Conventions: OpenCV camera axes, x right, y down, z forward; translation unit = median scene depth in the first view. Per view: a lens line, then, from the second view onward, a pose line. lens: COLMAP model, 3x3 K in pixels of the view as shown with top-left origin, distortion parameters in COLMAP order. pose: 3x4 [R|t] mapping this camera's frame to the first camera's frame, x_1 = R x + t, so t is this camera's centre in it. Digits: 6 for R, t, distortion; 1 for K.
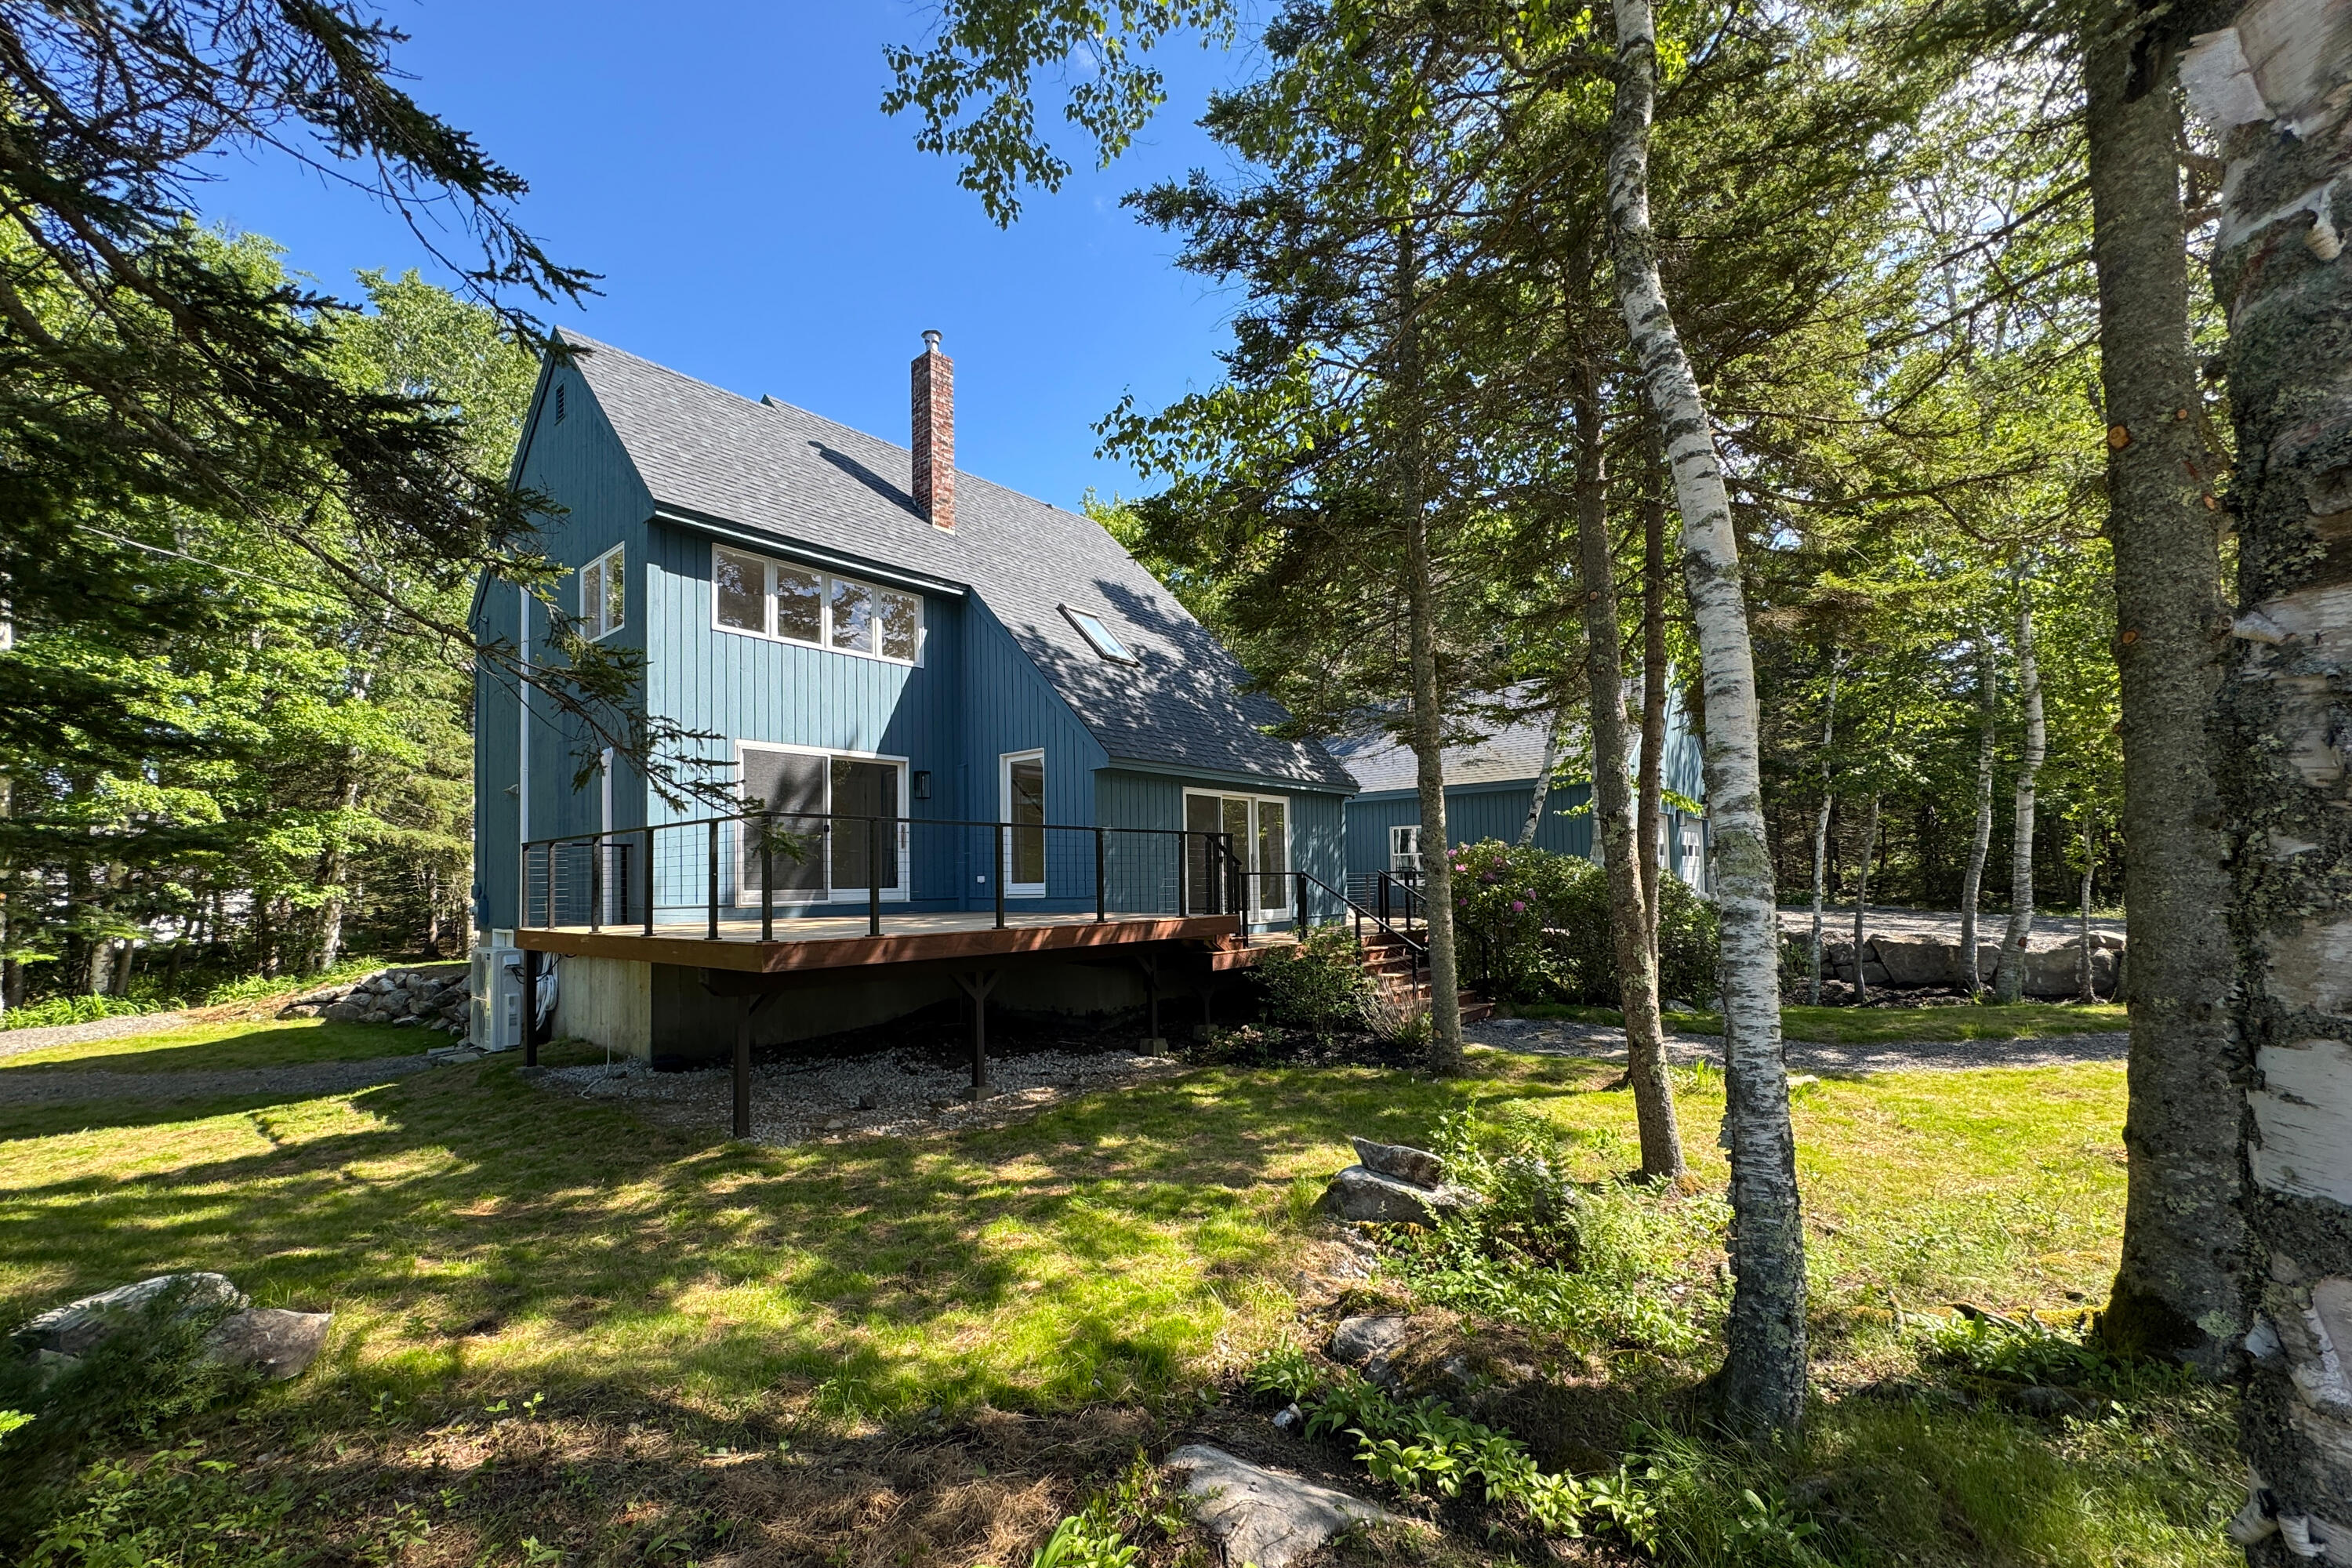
lens RADIAL K [[938.3, 0, 1184.9], [0, 938.3, 810.8], [0, 0, 1]] dist [0.000154, 0.000046]
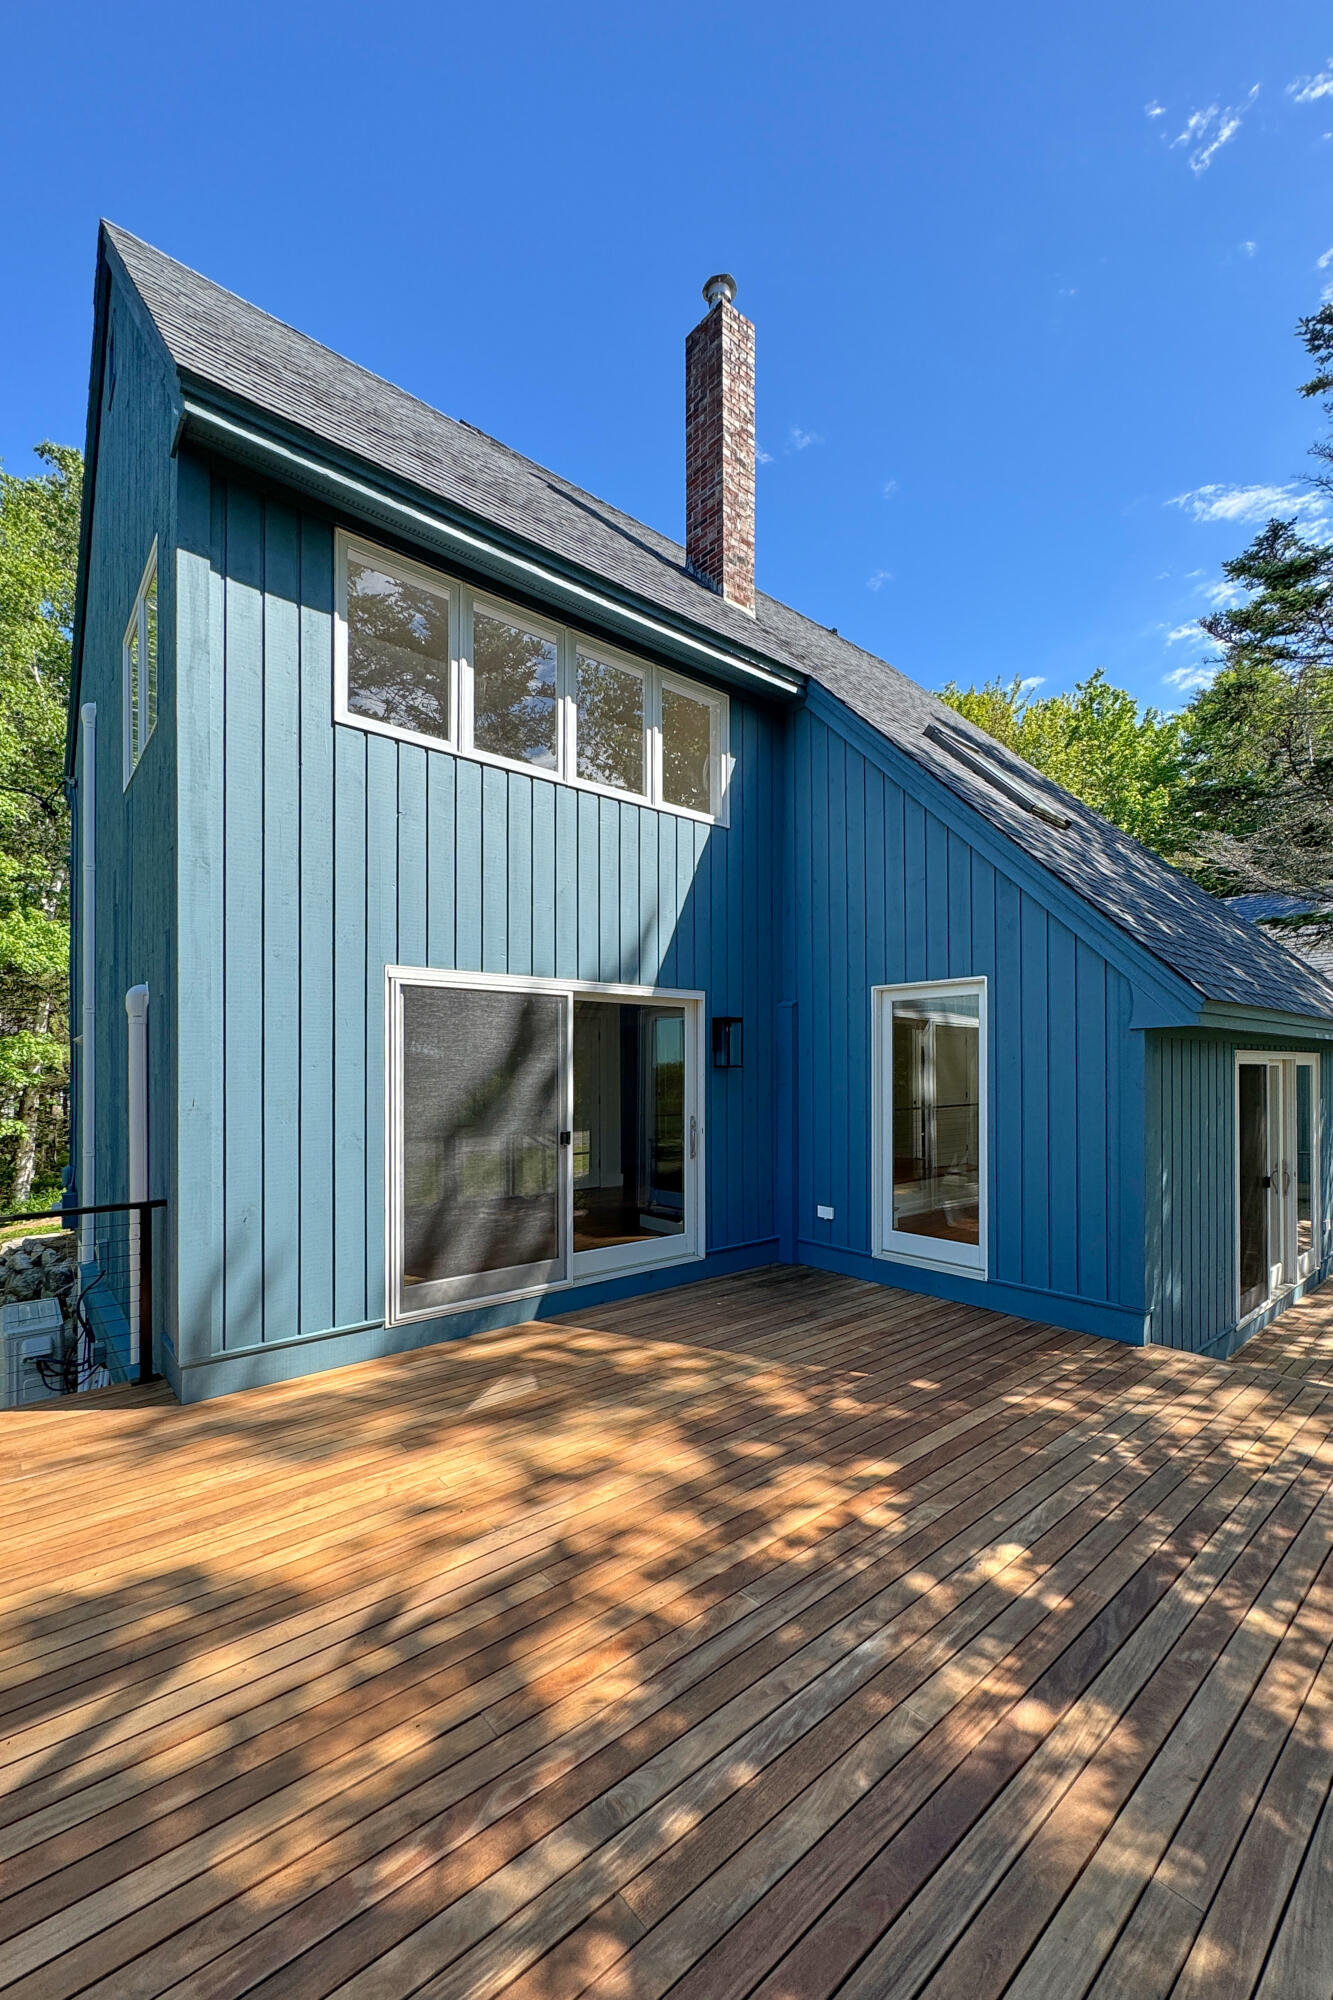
lens RADIAL K [[797.9, 0, 698.4], [0, 797.9, 1027.8], [0, 0, 1]] dist [0.000154, 0.000046]
pose [[0.989050, 0.008137, -0.147355, -0.238281], [-0.004634, 0.999699, 0.024102, -0.048960], [0.147507, -0.023155, 0.988790, 0.560578]]
